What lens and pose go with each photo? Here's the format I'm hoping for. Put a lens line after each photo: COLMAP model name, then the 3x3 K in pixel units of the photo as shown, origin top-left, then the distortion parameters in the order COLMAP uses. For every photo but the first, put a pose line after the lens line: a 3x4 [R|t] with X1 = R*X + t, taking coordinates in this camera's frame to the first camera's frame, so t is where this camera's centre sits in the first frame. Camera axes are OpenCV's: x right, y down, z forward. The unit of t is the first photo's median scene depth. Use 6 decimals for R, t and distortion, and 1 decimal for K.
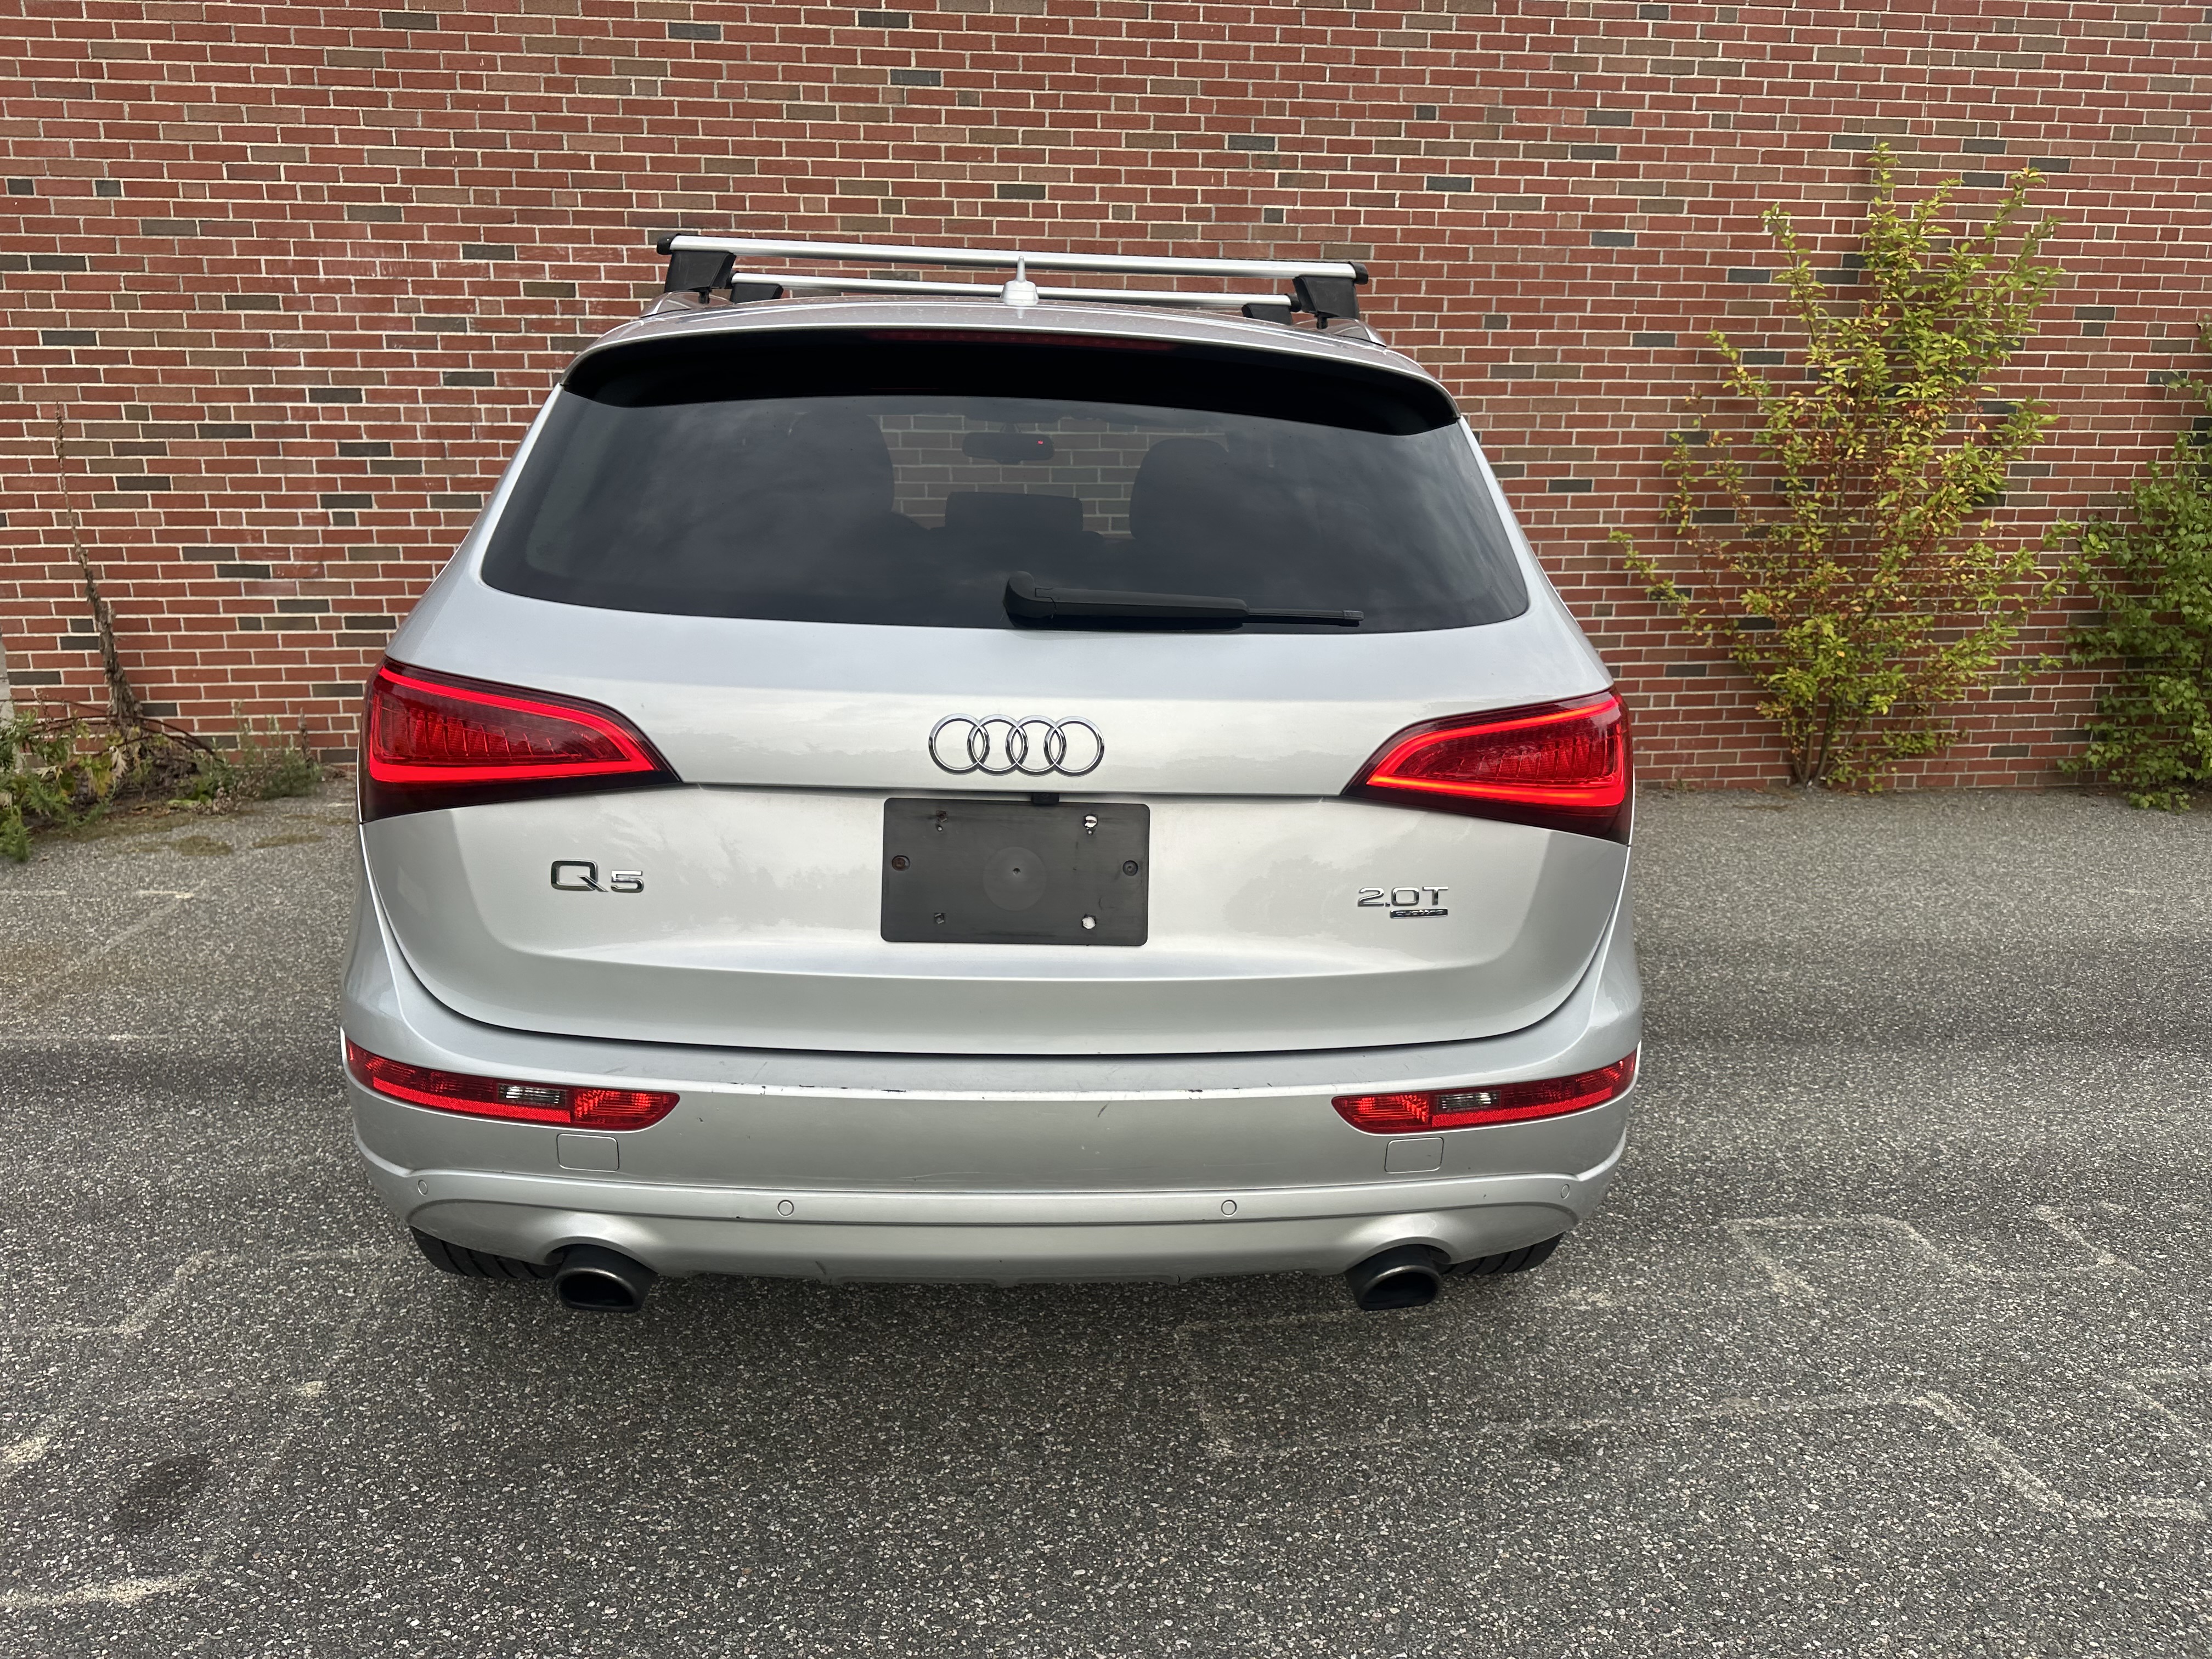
lens RADIAL K [[1565.7, 0, 1102.1], [0, 1565.7, 845.2], [0, 0, 1]] dist [0.026105, -0.033797]
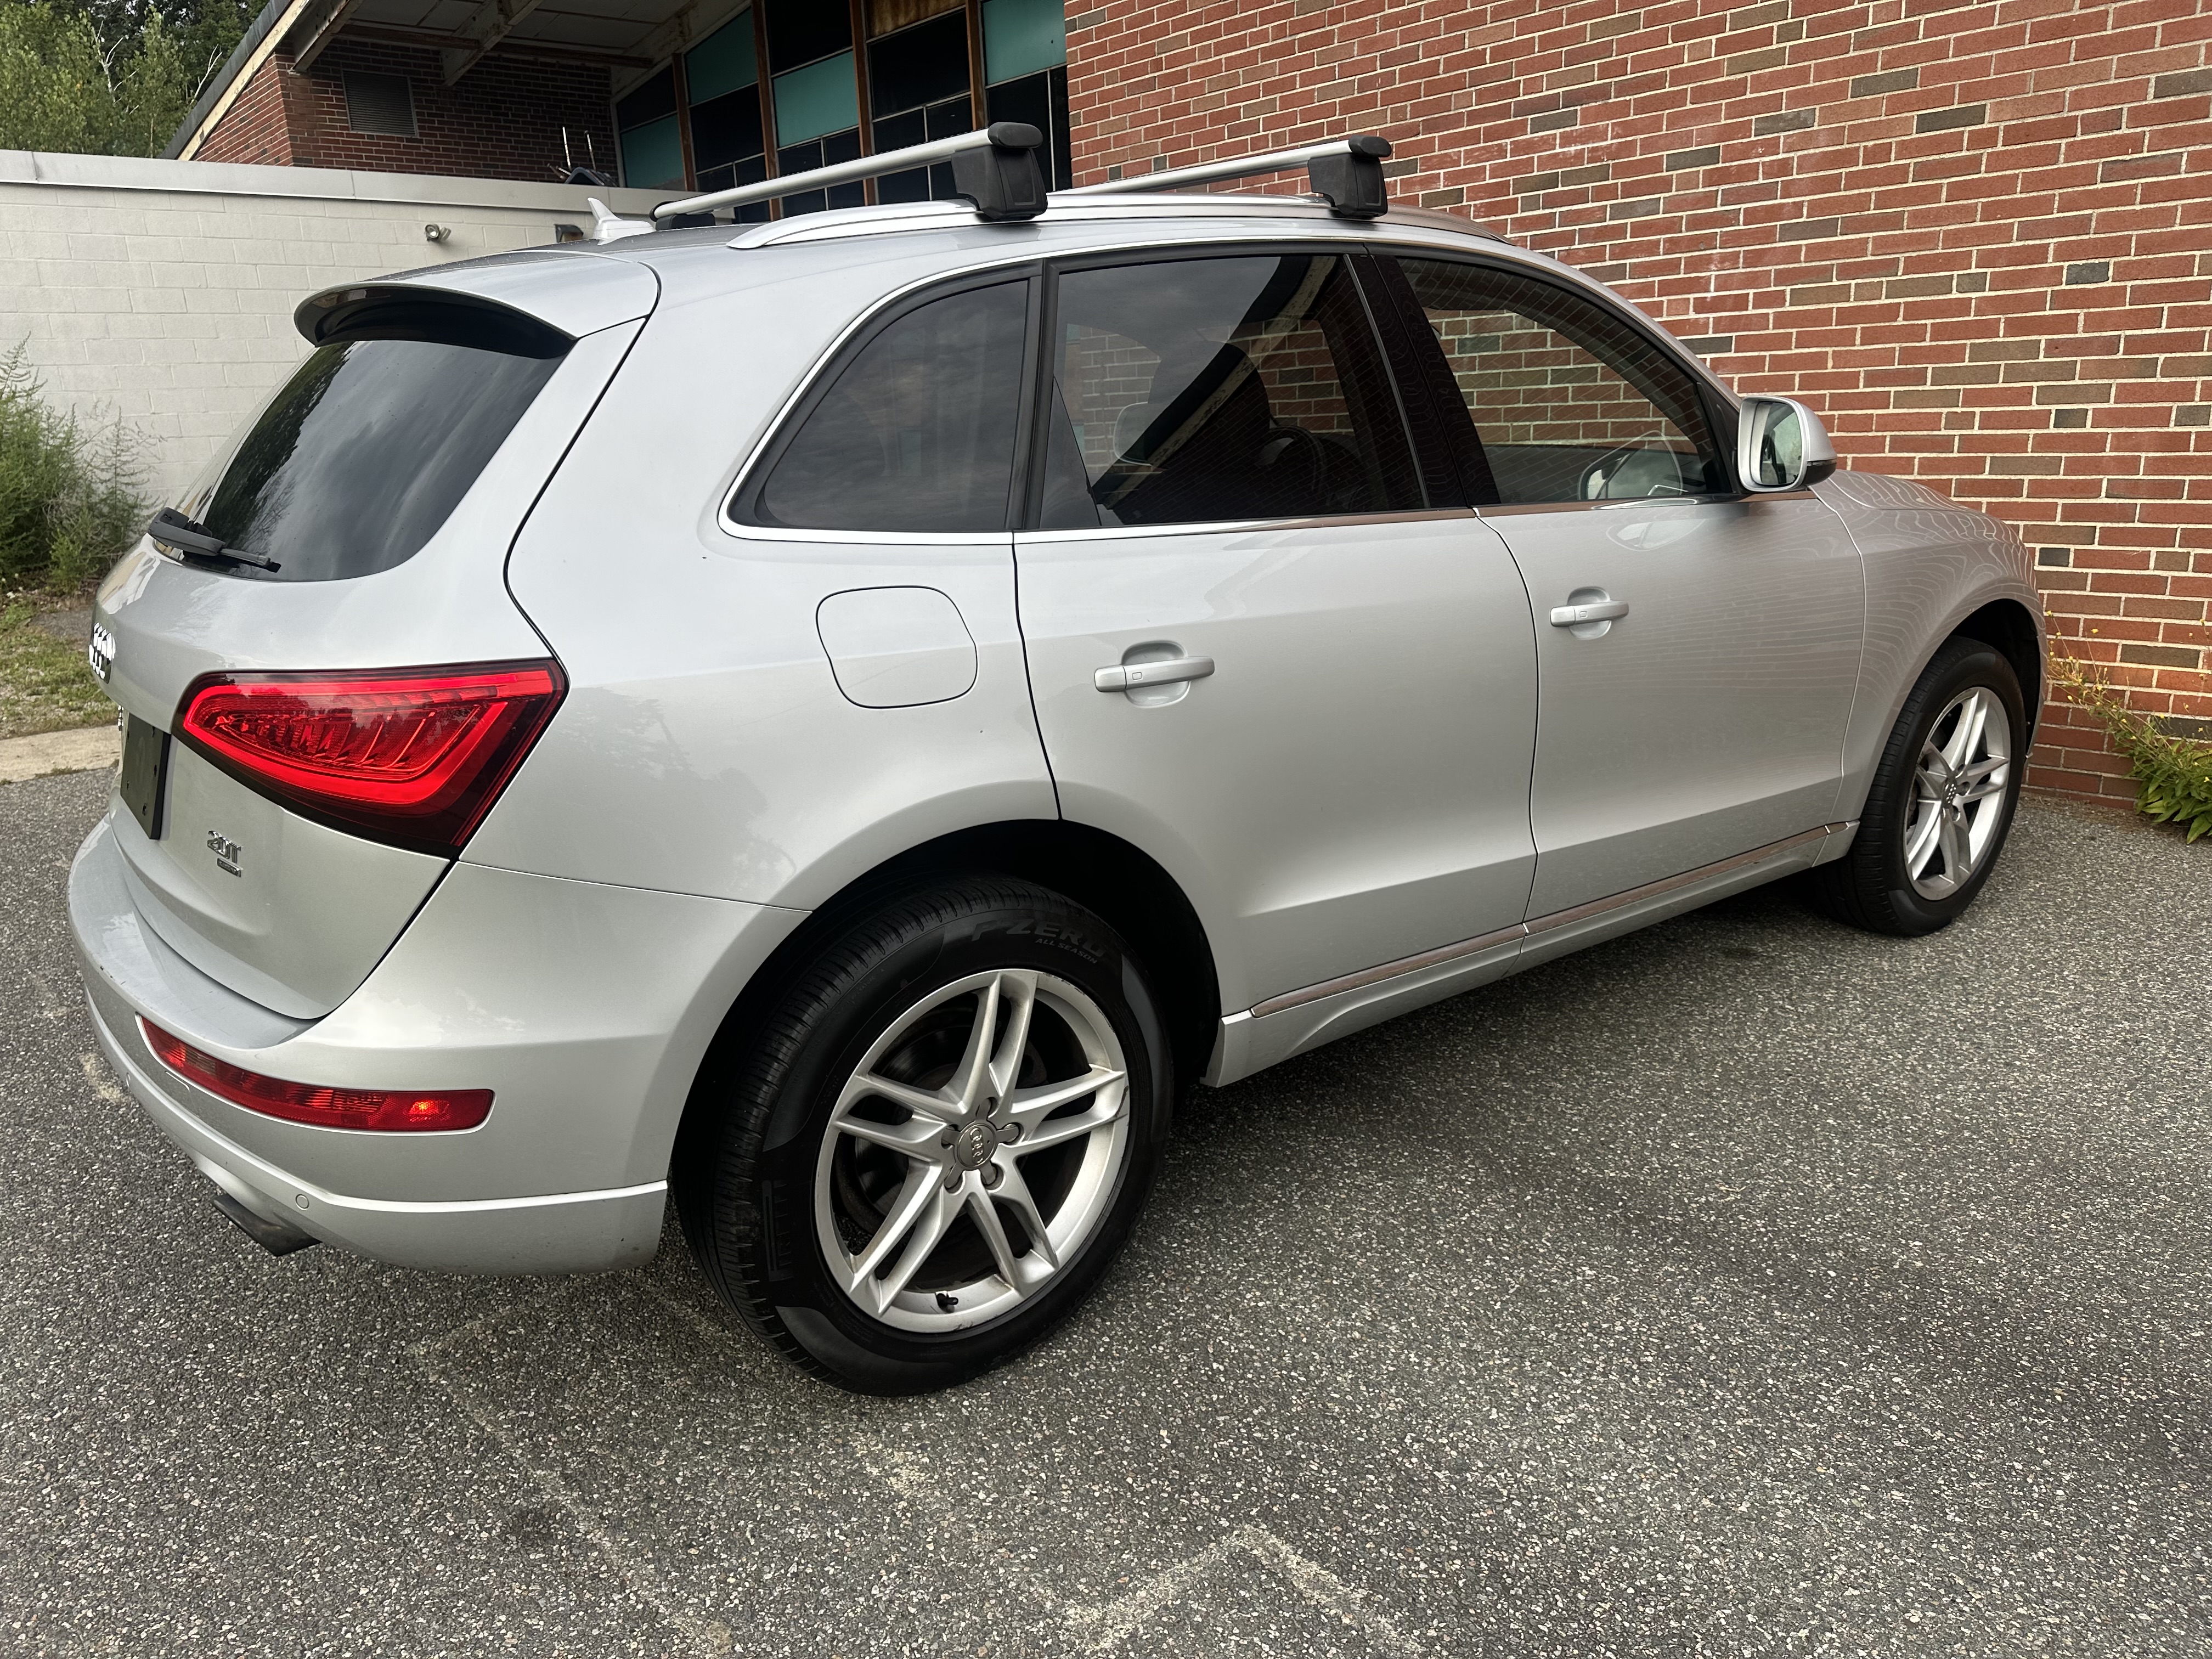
lens RADIAL K [[1565.7, 0, 1083.0], [0, 1565.7, 833.0], [0, 0, 1]] dist [0.026105, -0.033797]
pose [[0.552490, 0.192762, -0.810924, 0.405902], [-0.146610, 0.980197, 0.133112, -0.059984], [0.820524, 0.045347, 0.569810, 0.268947]]
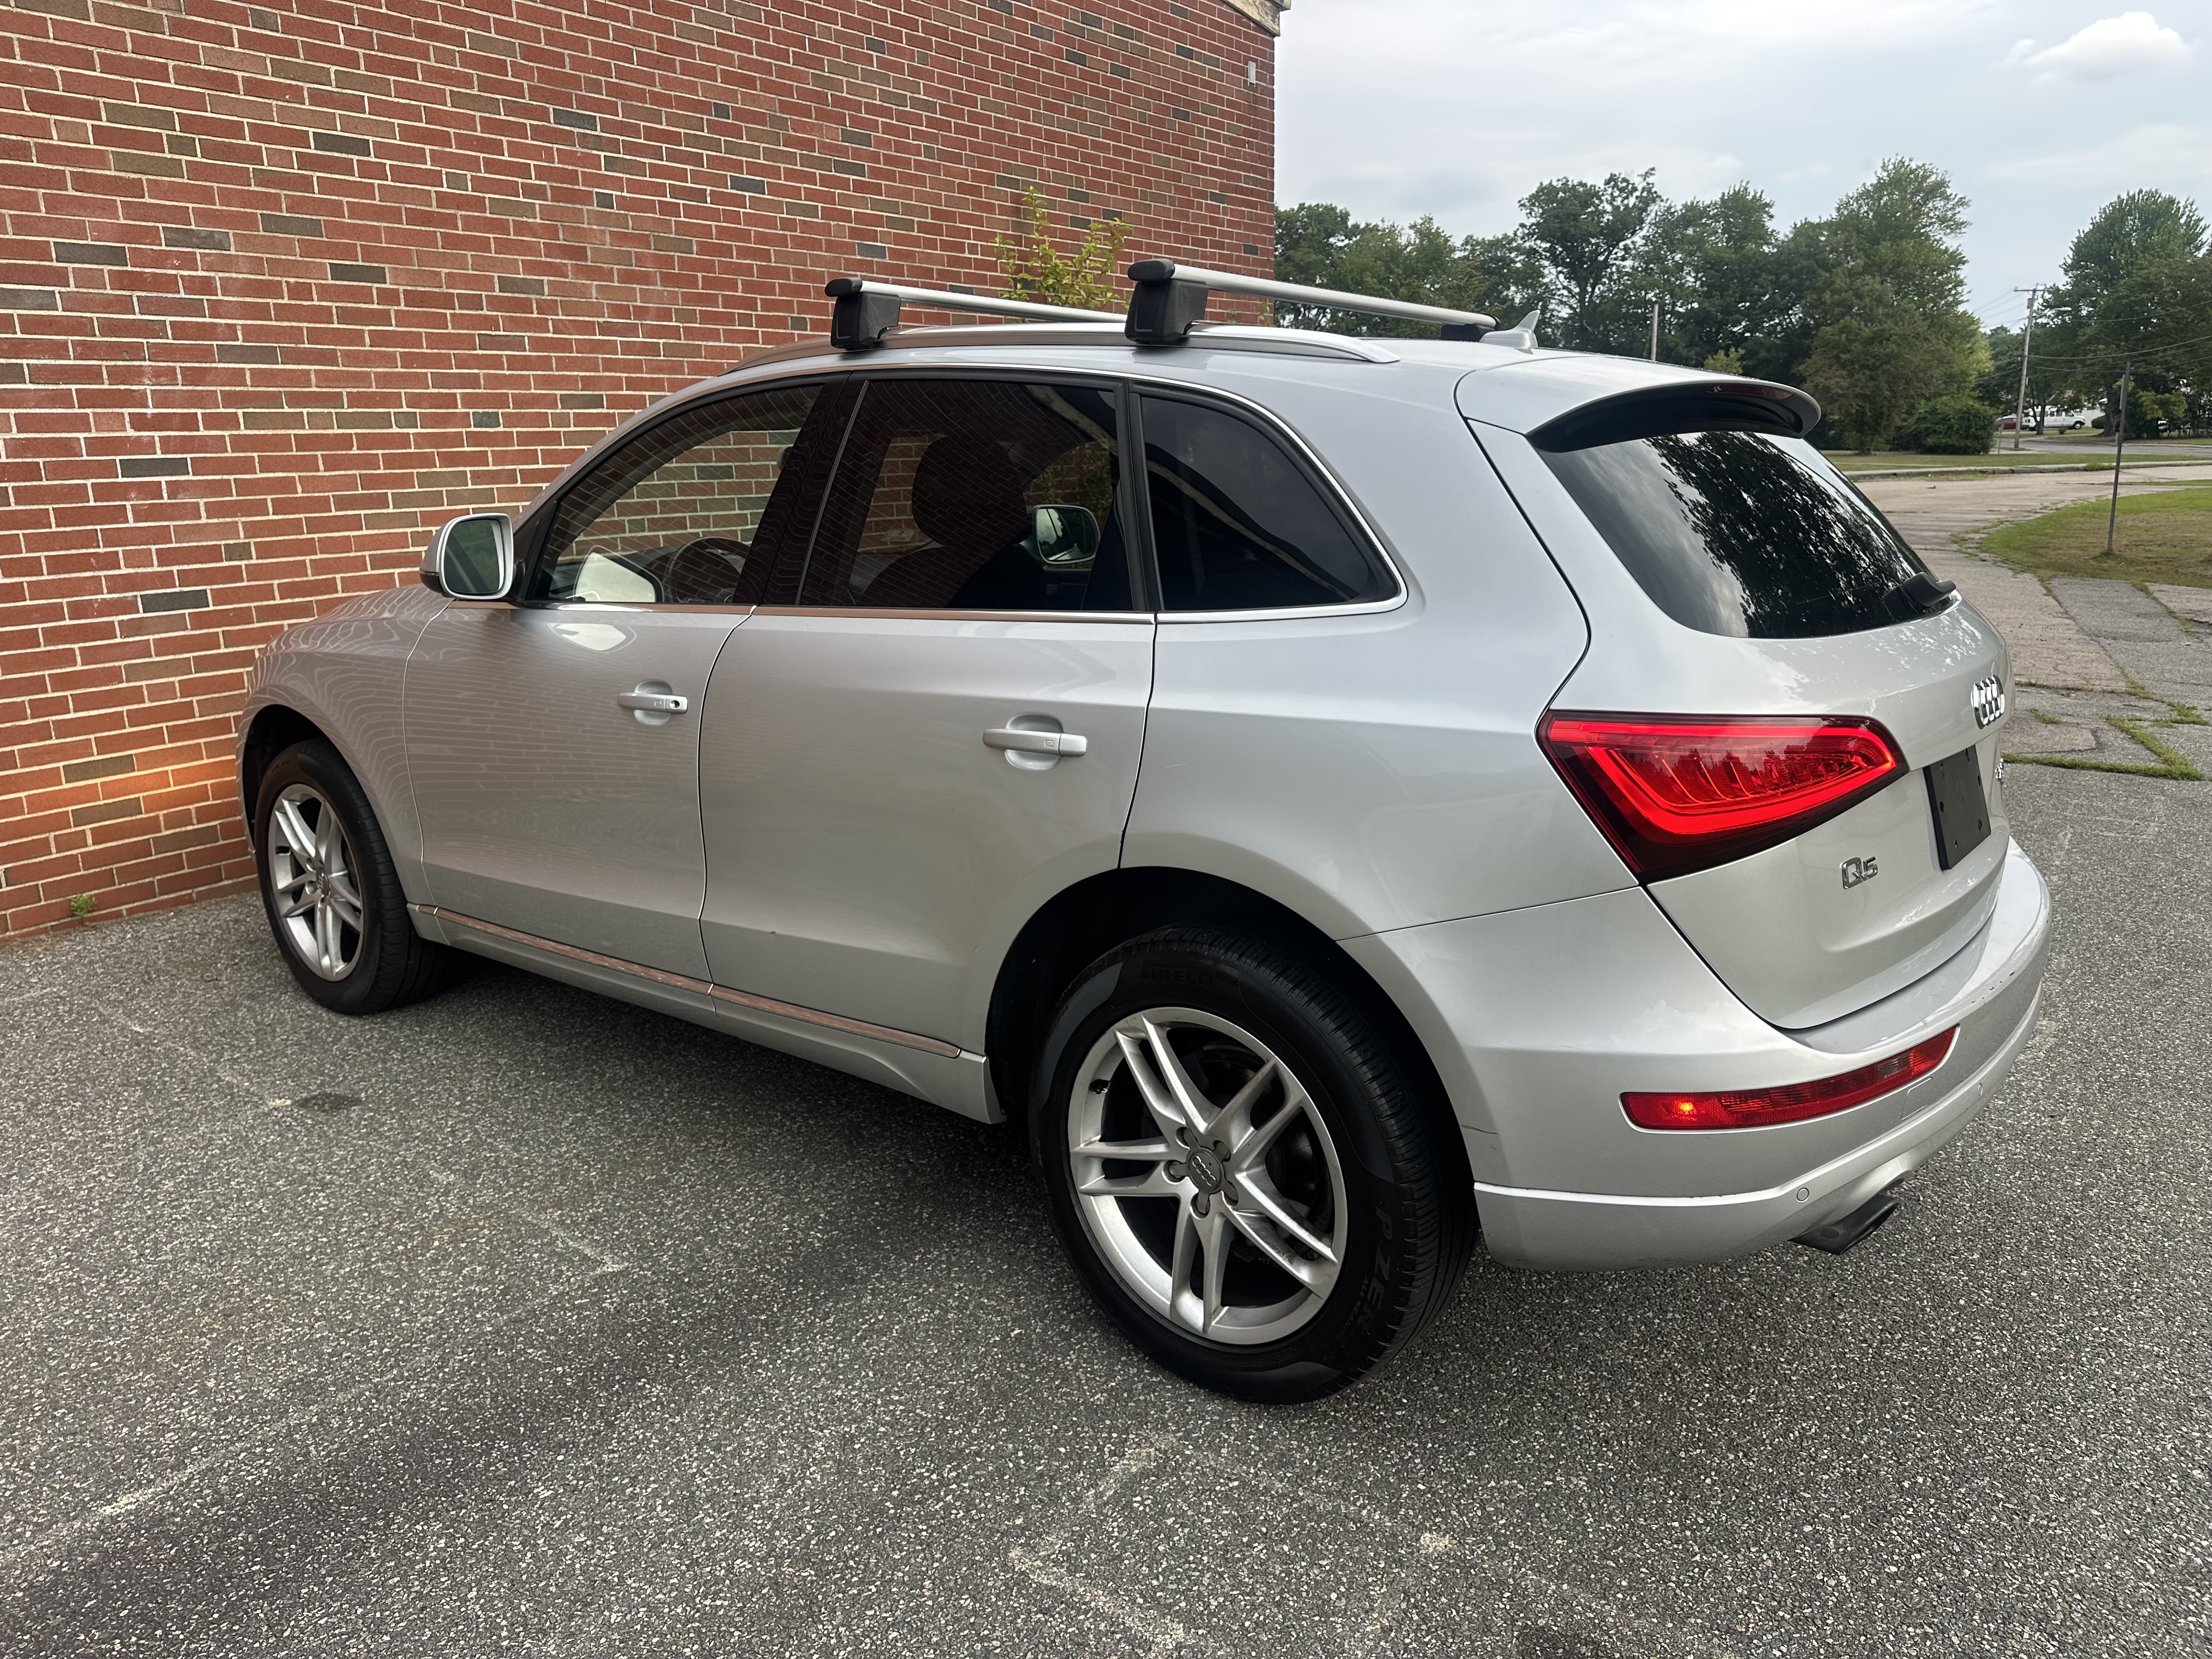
lens RADIAL K [[1565.7, 0, 1139.4], [0, 1565.7, 806.6], [0, 0, 1]] dist [0.026105, -0.033797]
pose [[0.663728, -0.186025, 0.724472, -0.445893], [0.190076, 0.978732, 0.077173, -0.064516], [-0.723419, 0.086483, 0.684971, 0.173523]]
